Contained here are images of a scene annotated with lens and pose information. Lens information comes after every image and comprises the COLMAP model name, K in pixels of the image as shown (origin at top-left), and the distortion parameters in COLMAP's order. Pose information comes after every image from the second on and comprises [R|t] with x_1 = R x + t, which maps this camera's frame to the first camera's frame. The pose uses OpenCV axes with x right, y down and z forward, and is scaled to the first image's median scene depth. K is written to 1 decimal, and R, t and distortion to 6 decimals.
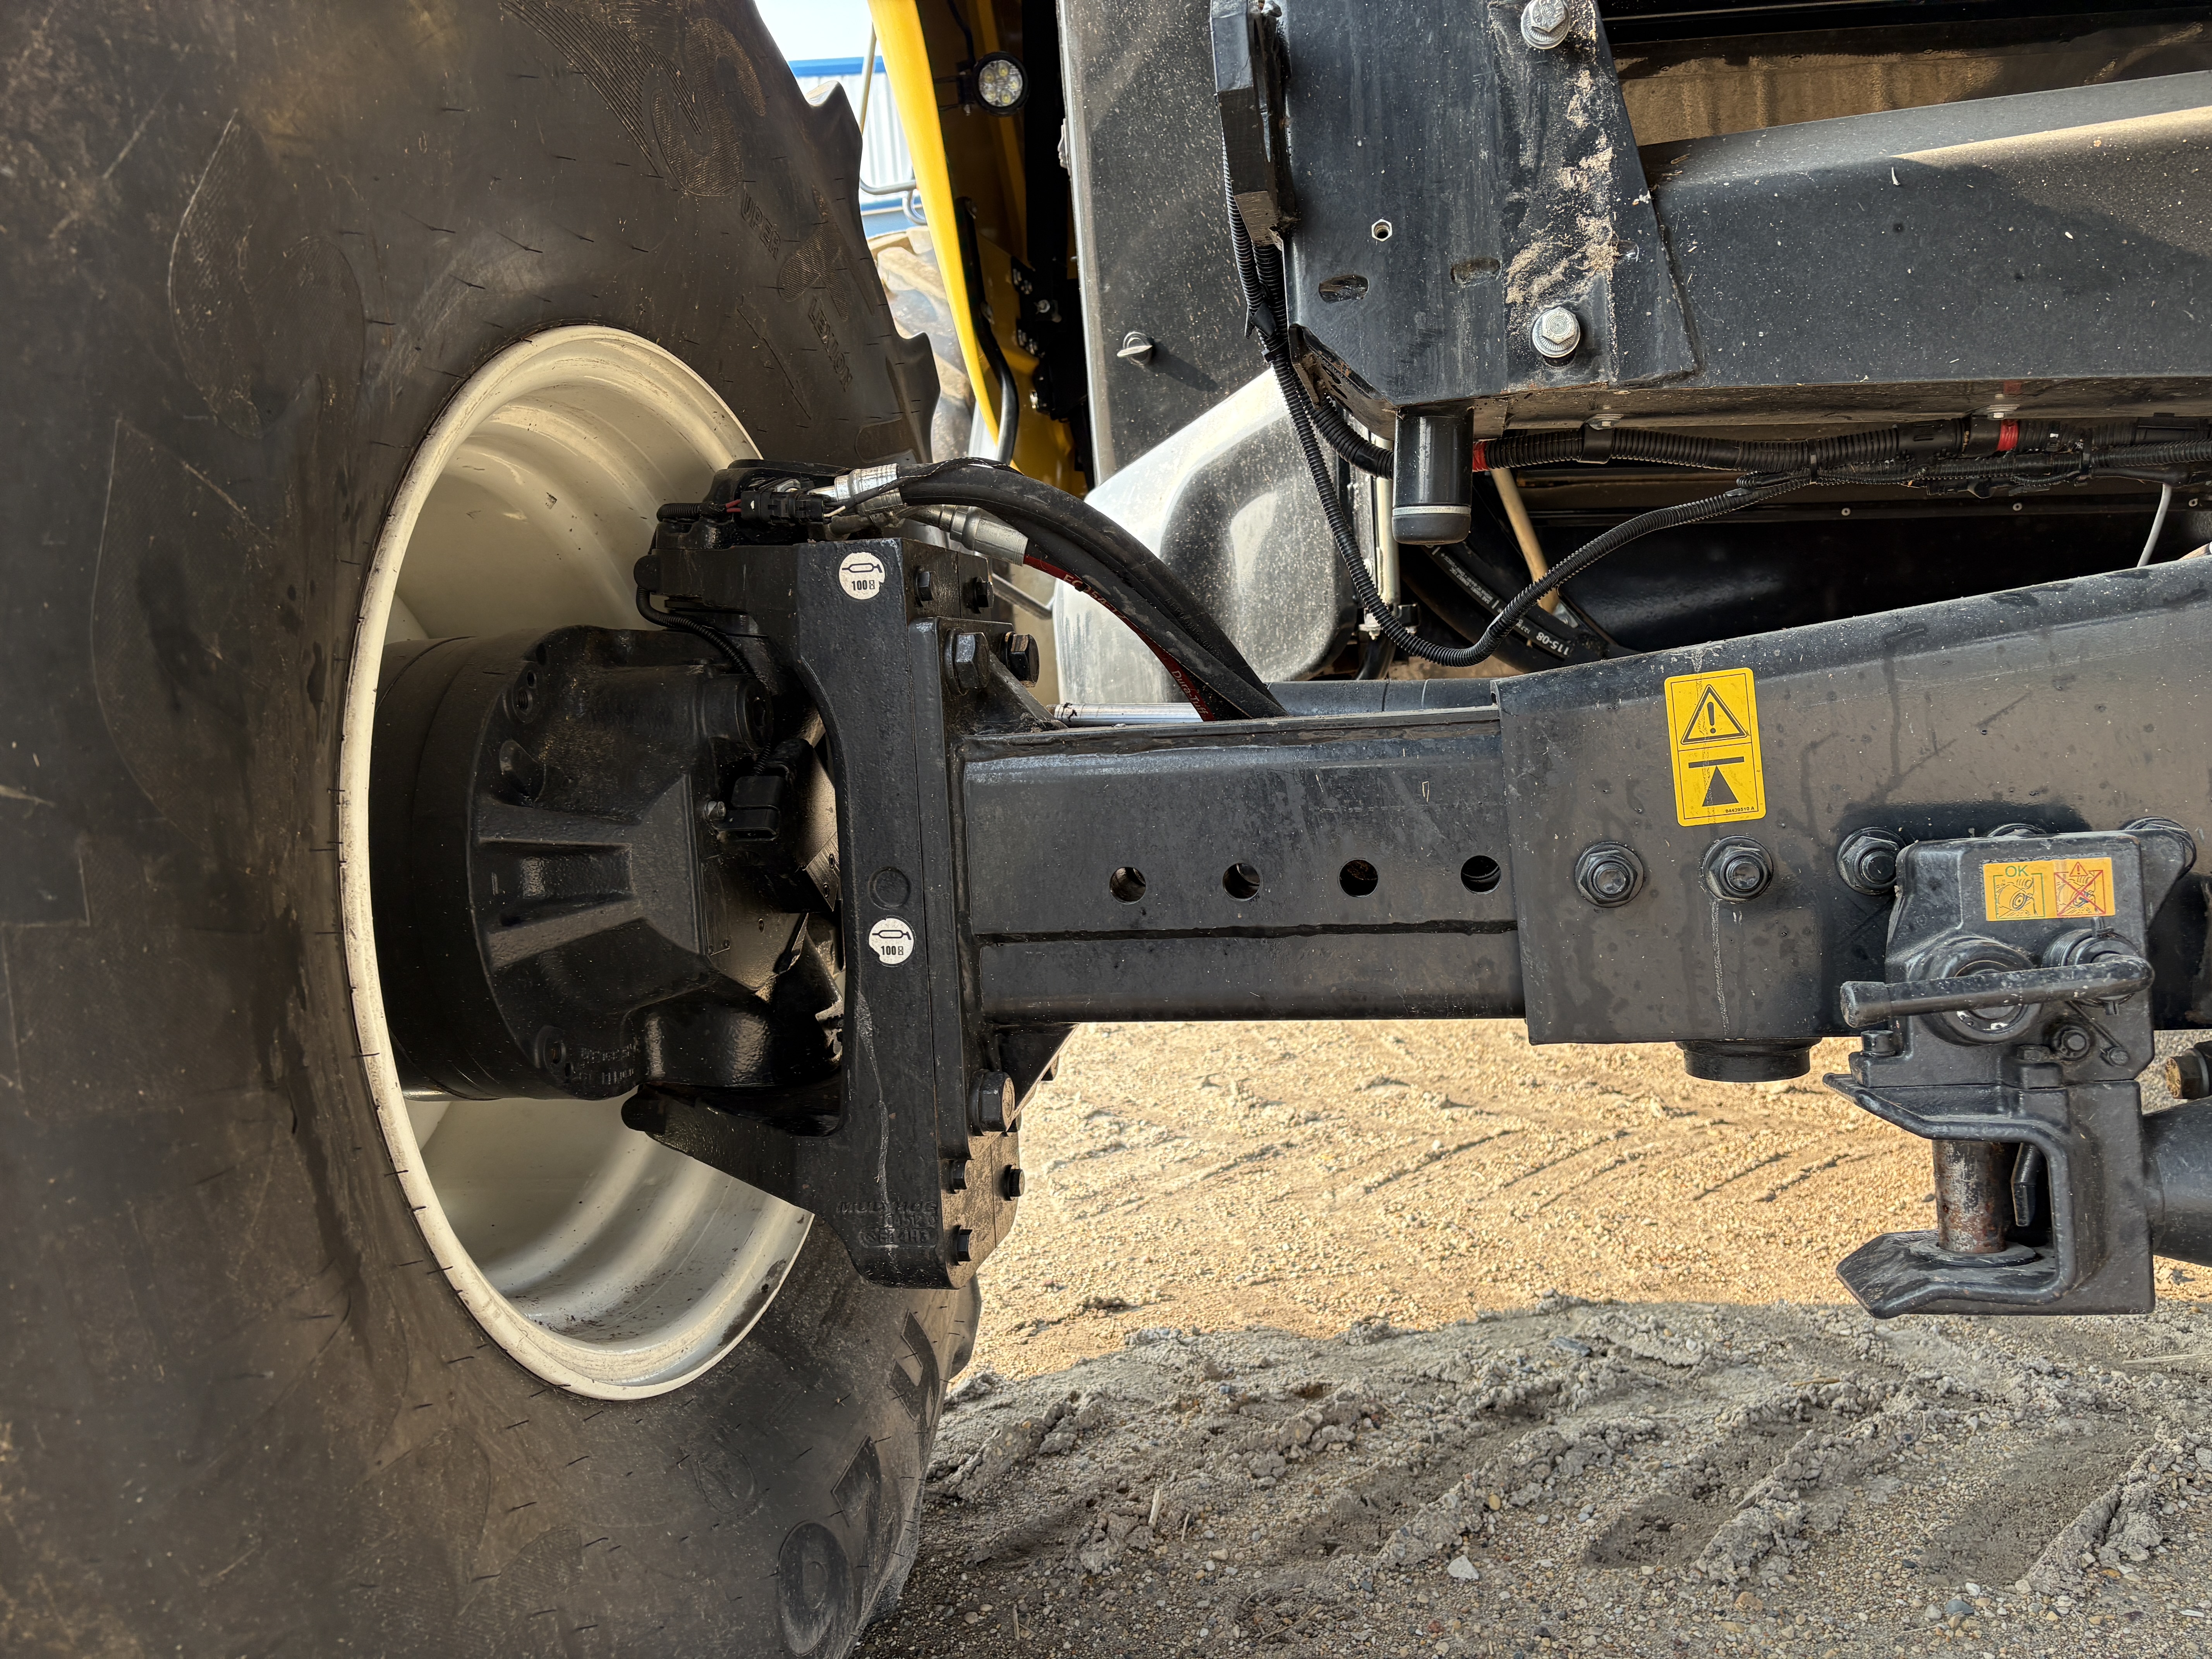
lens RADIAL K [[1661.6, 0, 1108.2], [0, 1661.6, 841.4], [0, 0, 1]] dist [0.033230, -0.047074]
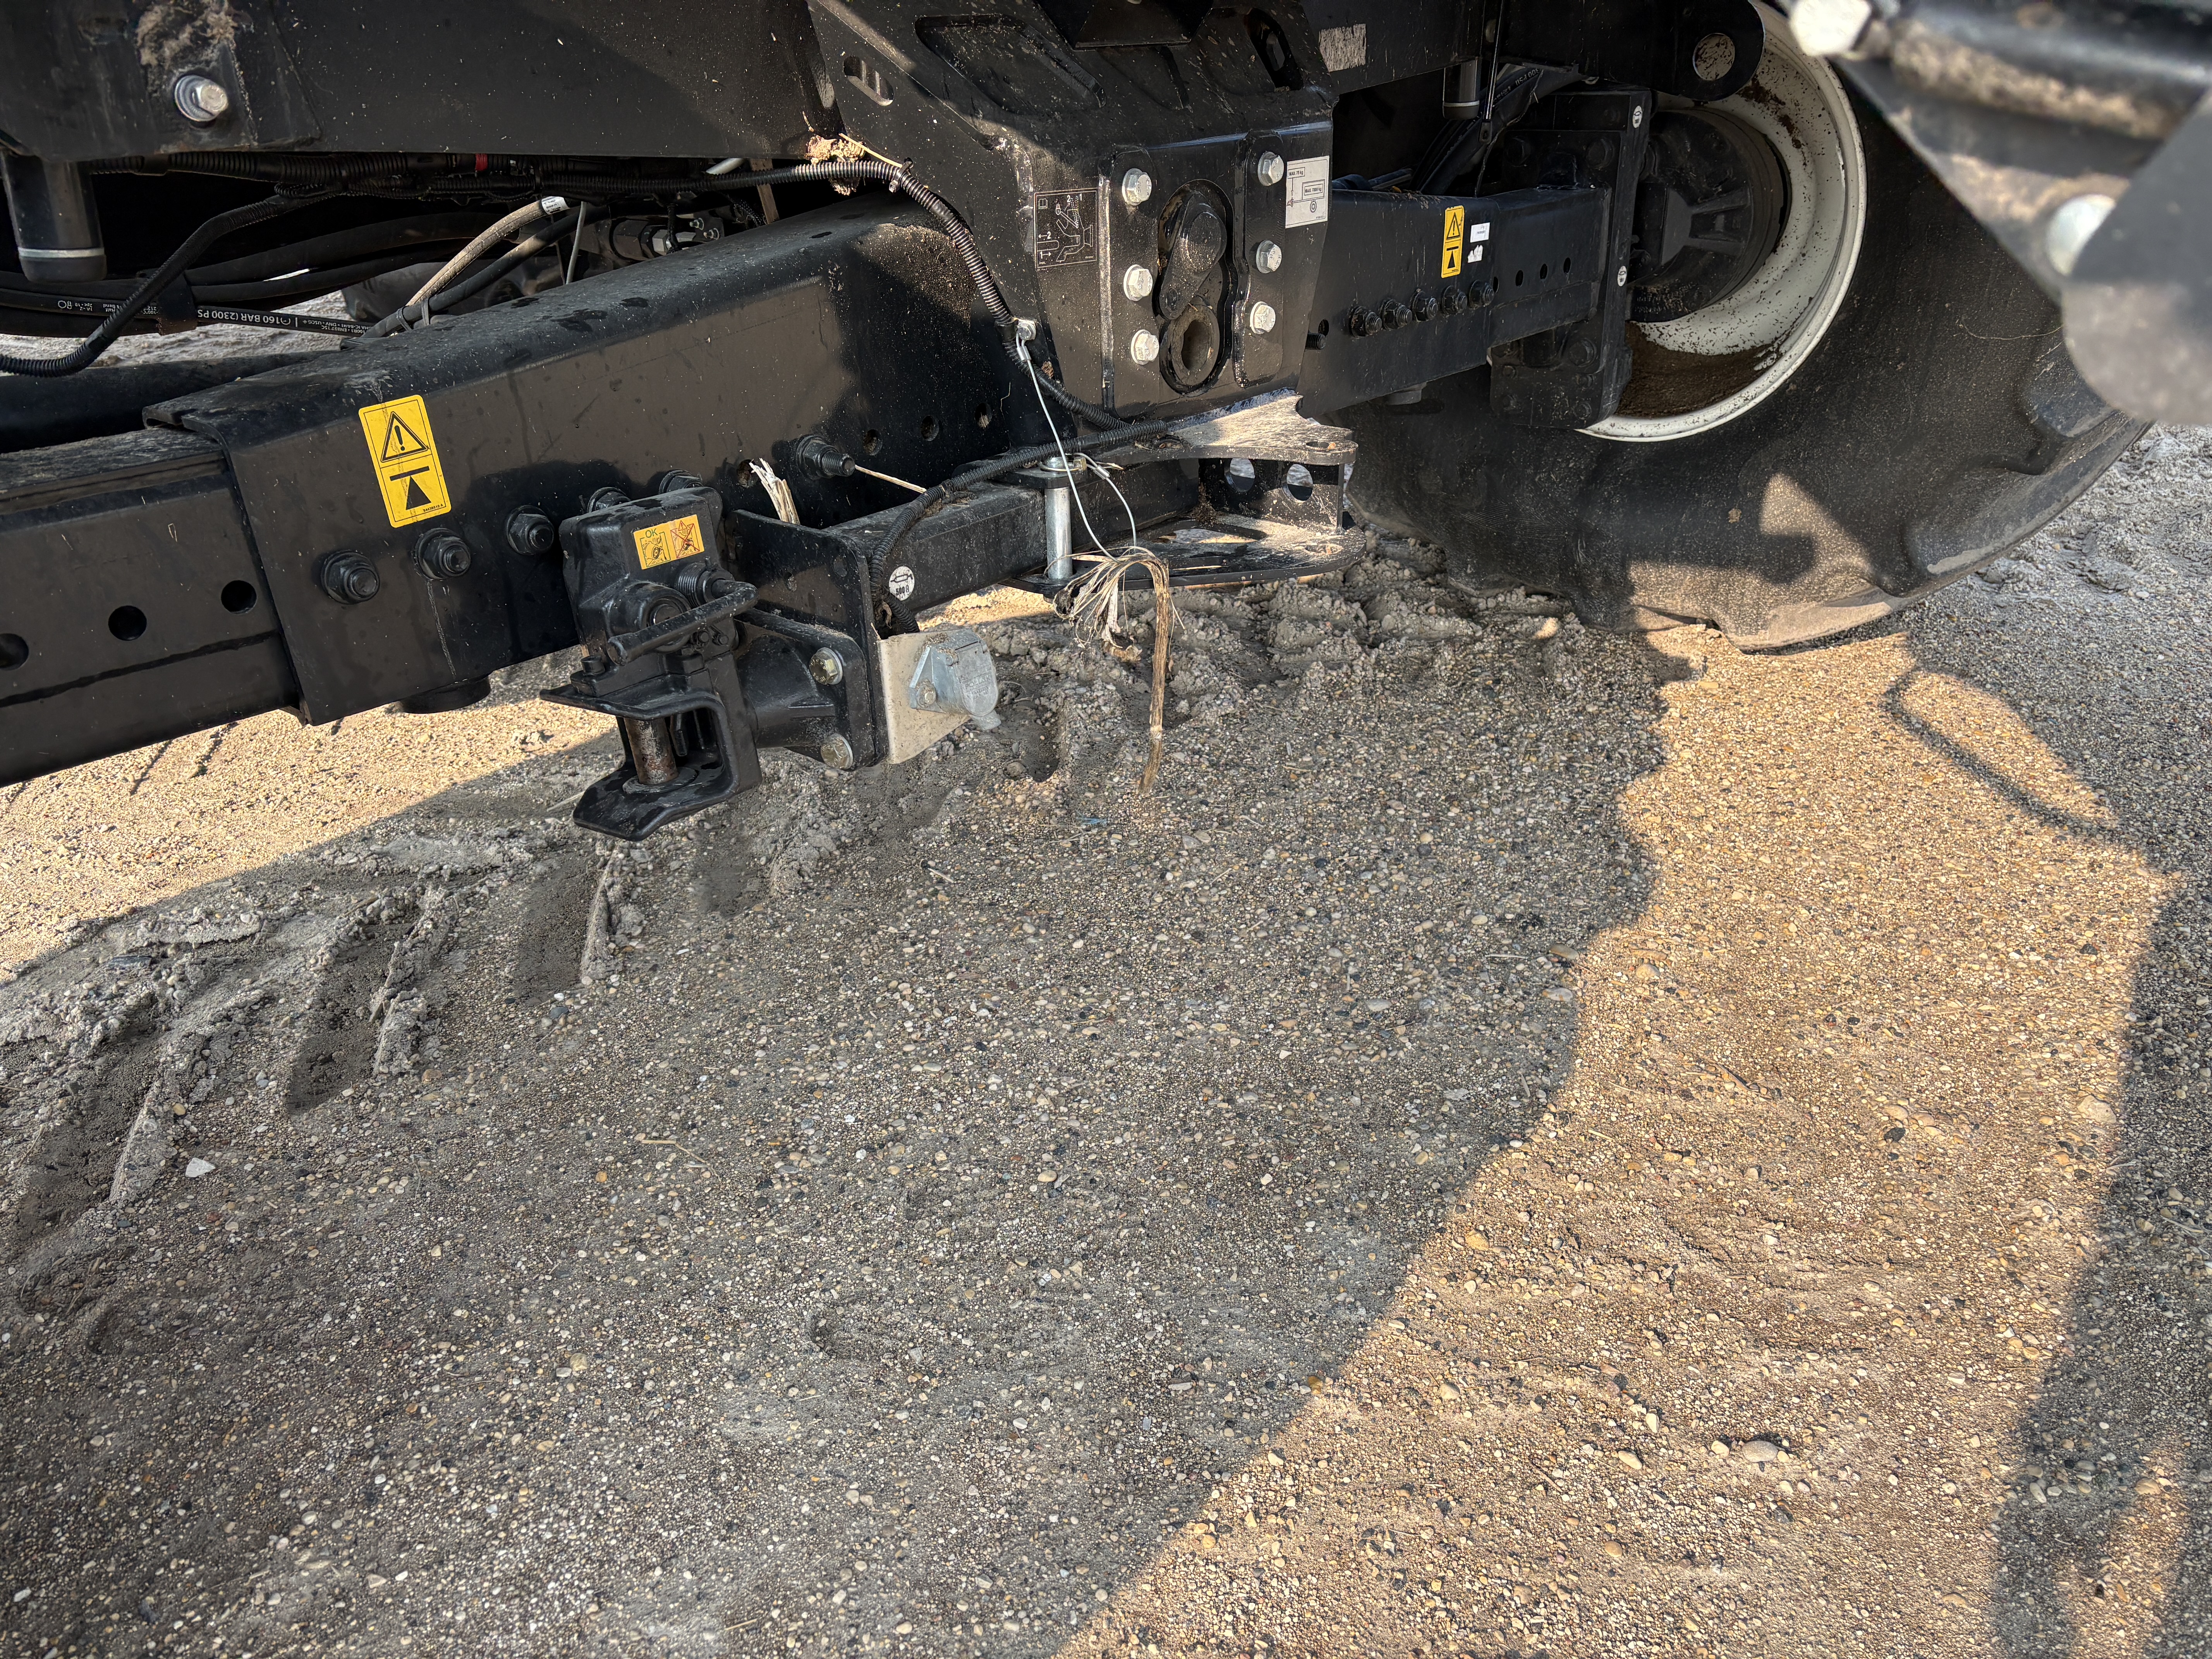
lens RADIAL K [[1661.6, 0, 1108.2], [0, 1661.6, 841.4], [0, 0, 1]] dist [0.033230, -0.047074]
pose [[0.491082, -0.336217, 0.803615, -0.327437], [0.071876, 0.935008, 0.347266, -0.126482], [-0.868143, -0.112775, 0.483331, -0.069708]]
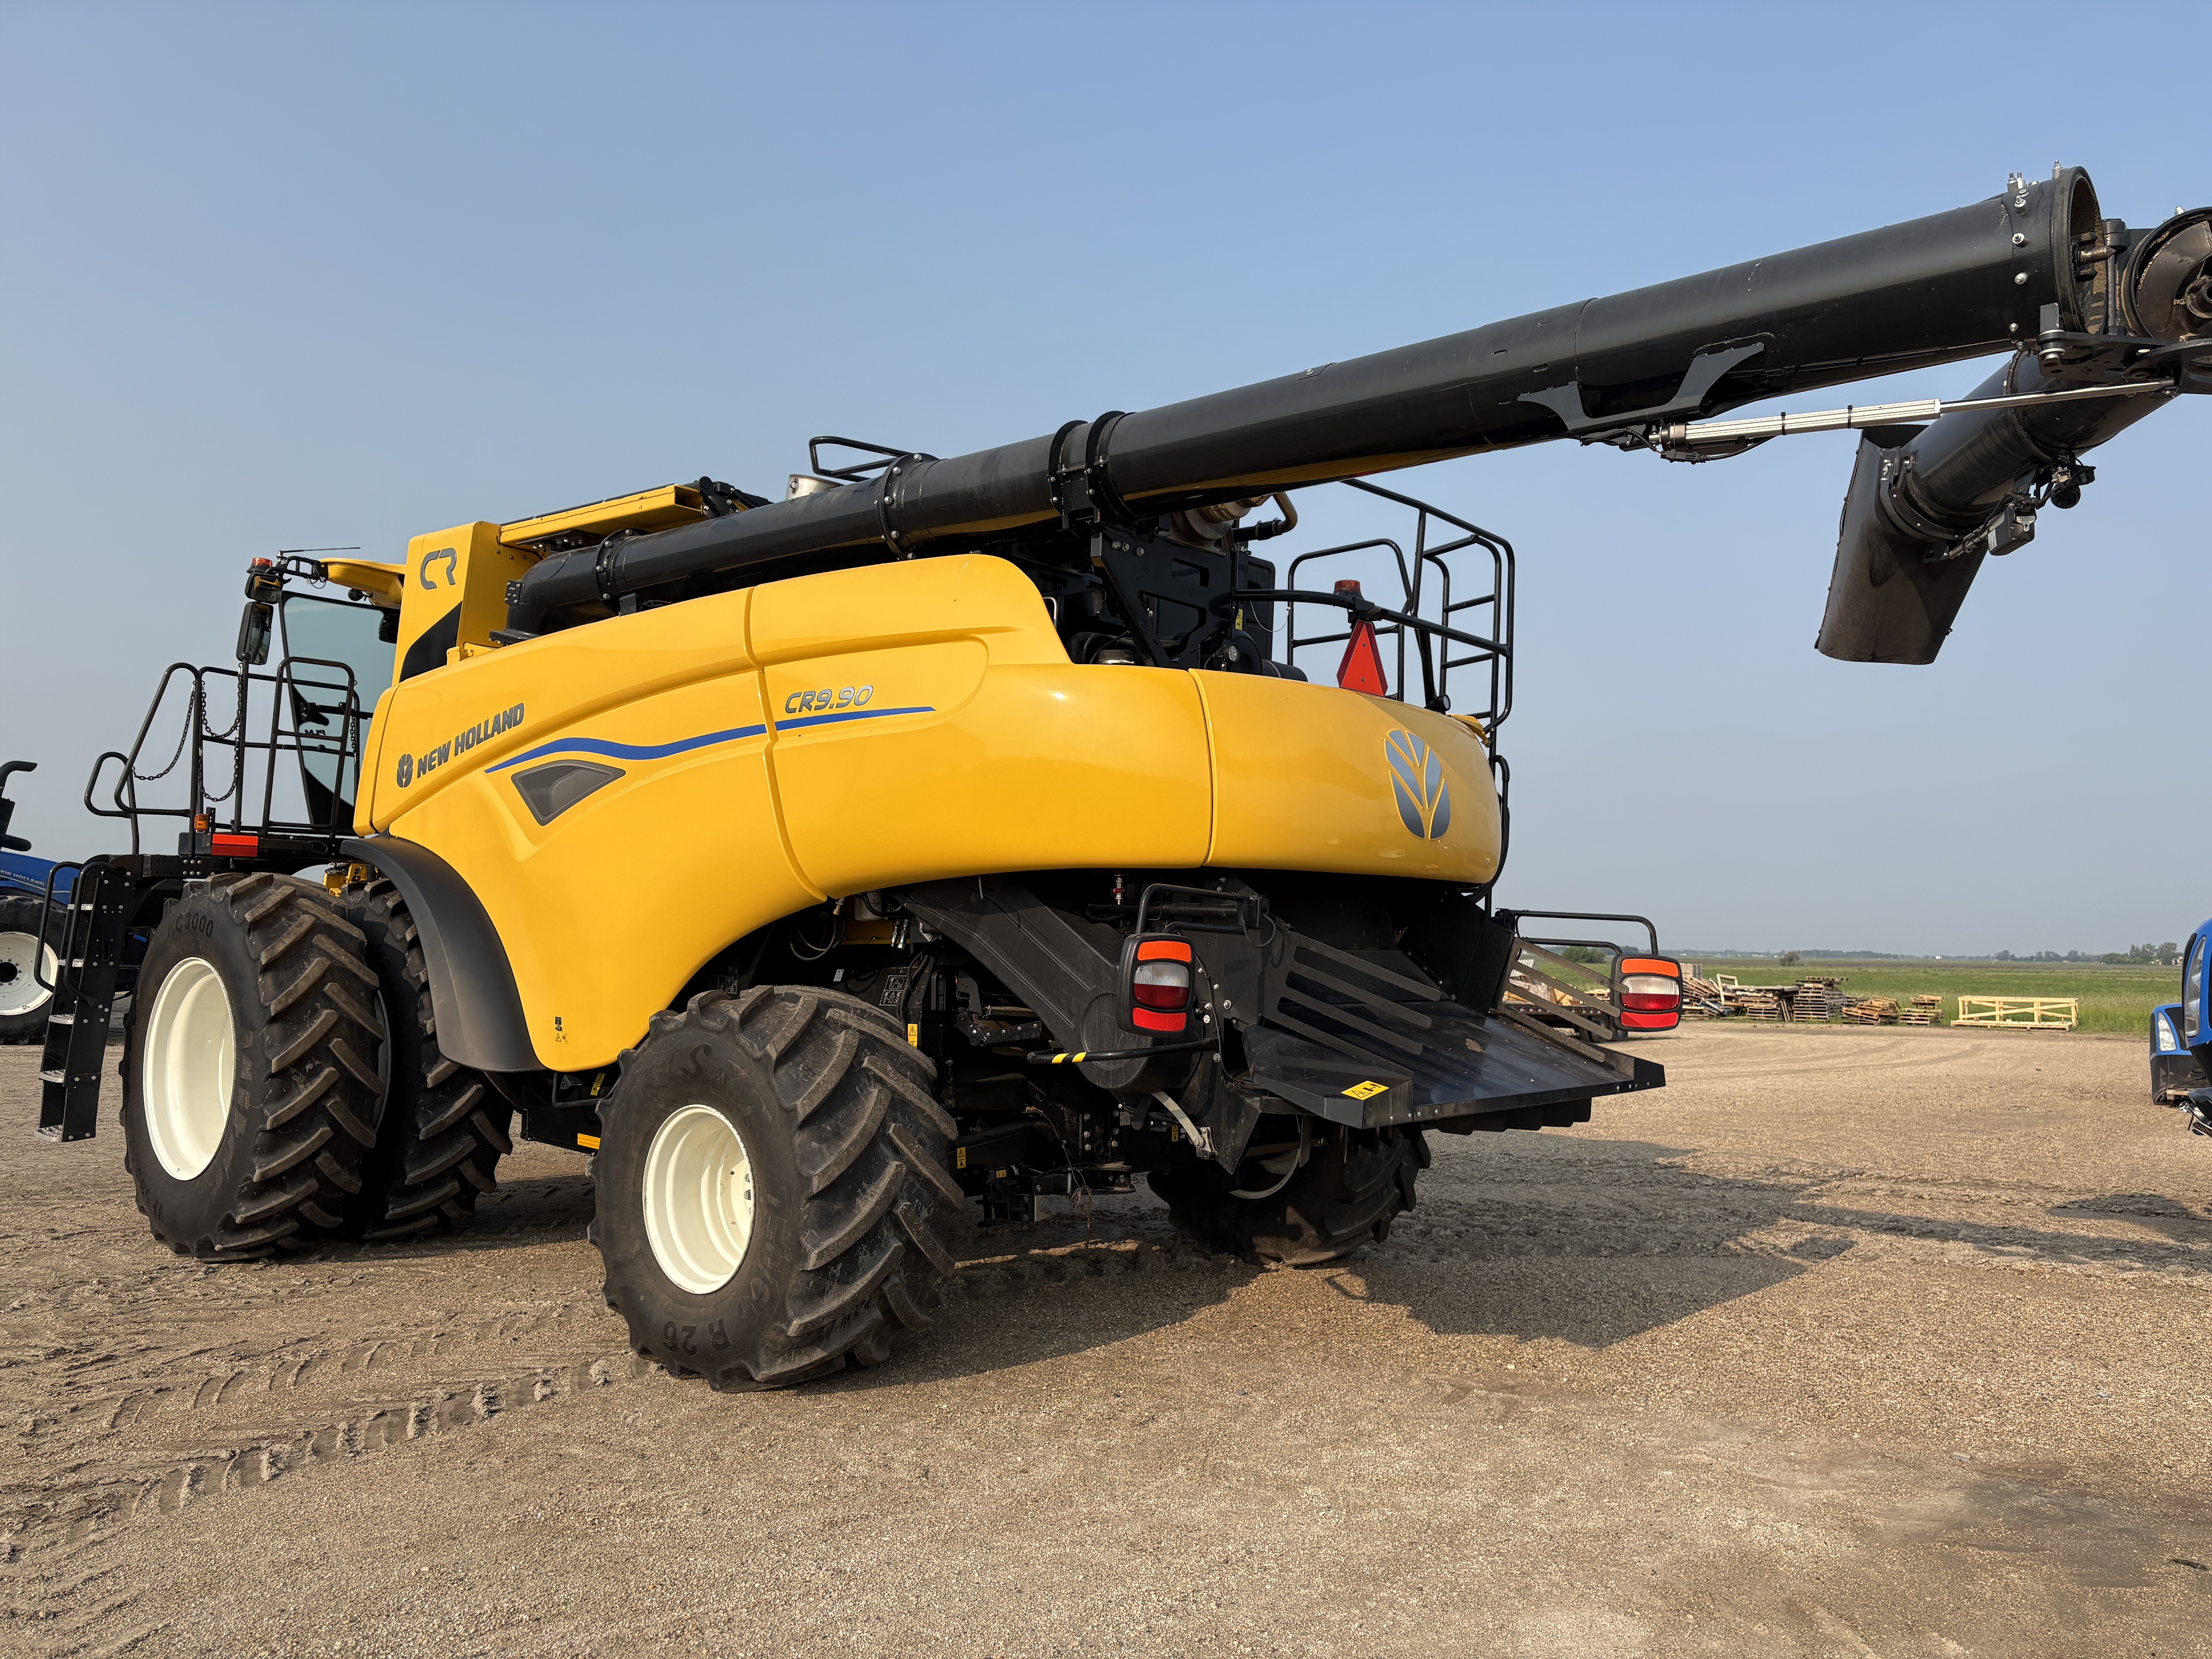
lens RADIAL K [[1661.6, 0, 1108.2], [0, 1661.6, 841.4], [0, 0, 1]] dist [0.033230, -0.047074]
pose [[0.494904, 0.136489, 0.858161, -4.005136], [0.044963, 0.982242, -0.182154, -0.038664], [-0.867784, 0.128734, 0.479978, -2.264874]]
